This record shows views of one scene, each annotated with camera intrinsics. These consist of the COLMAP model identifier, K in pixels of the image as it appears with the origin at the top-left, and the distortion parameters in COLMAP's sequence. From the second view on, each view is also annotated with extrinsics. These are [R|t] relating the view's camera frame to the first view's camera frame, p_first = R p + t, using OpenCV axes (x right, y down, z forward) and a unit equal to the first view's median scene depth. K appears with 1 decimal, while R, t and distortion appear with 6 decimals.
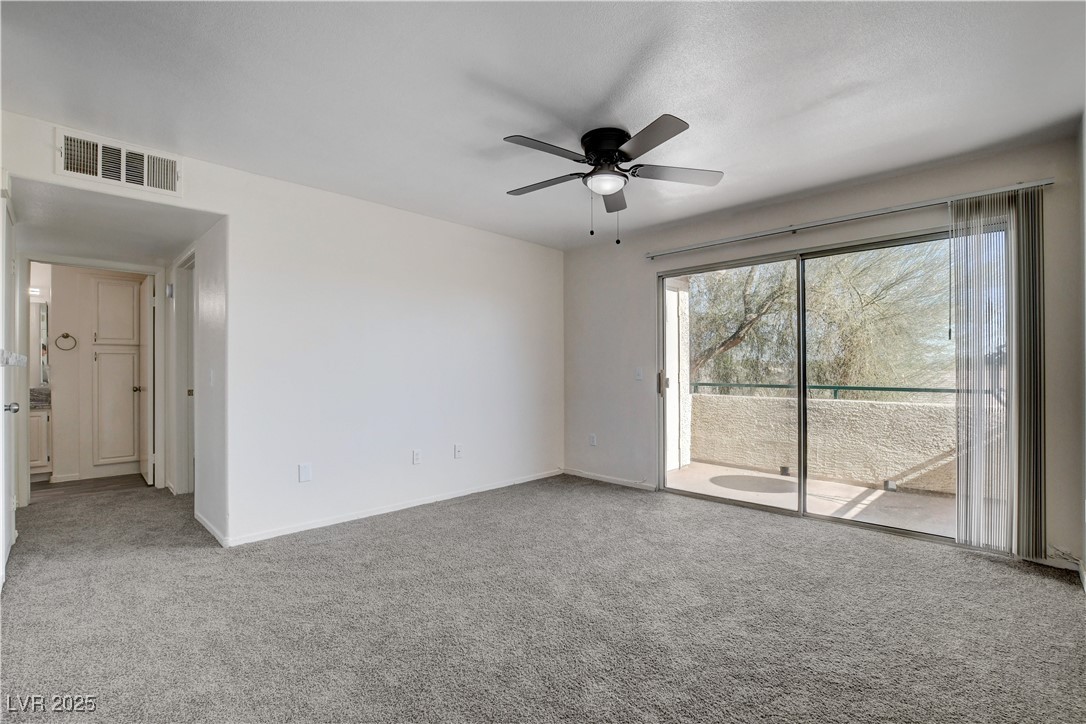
lens RADIAL K [[491.3, 0, 540.2], [0, 491.3, 368.9], [0, 0, 1]] dist [-0.025341, 0.003673]
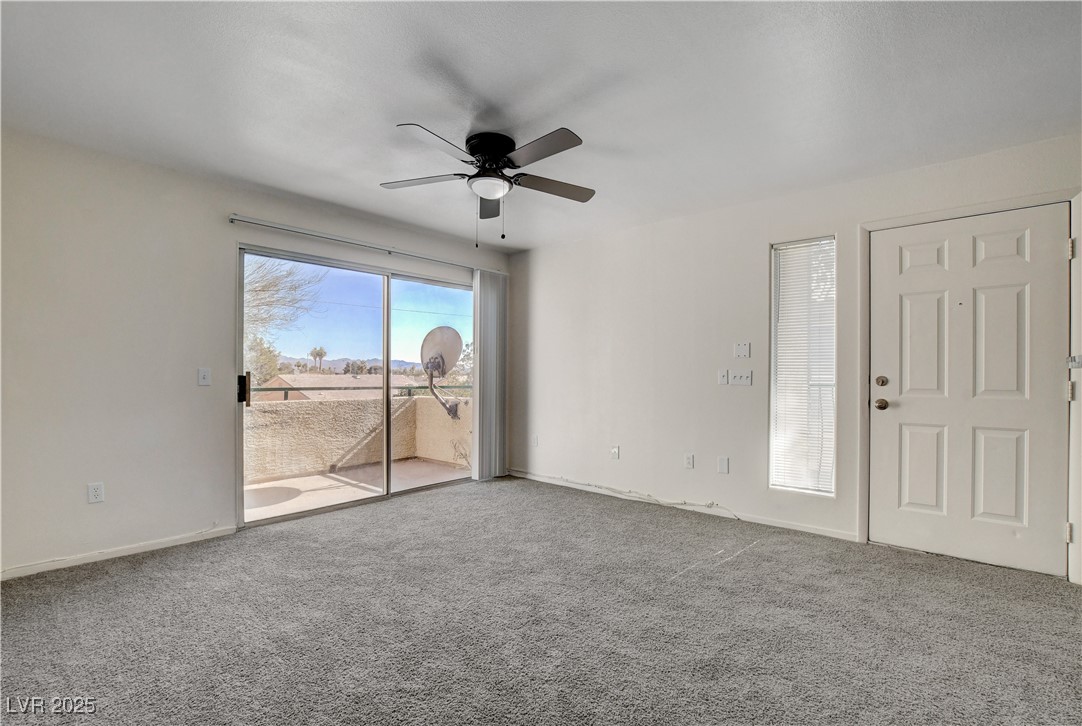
lens RADIAL K [[489.4, 0, 538.9], [0, 489.4, 382.3], [0, 0, 1]] dist [-0.020815, 0.000991]
pose [[-0.051026, -0.016516, 0.998561, -0.570921], [-0.007480, 0.999842, 0.016155, 0.003436], [-0.998669, -0.006645, -0.051141, 0.617841]]
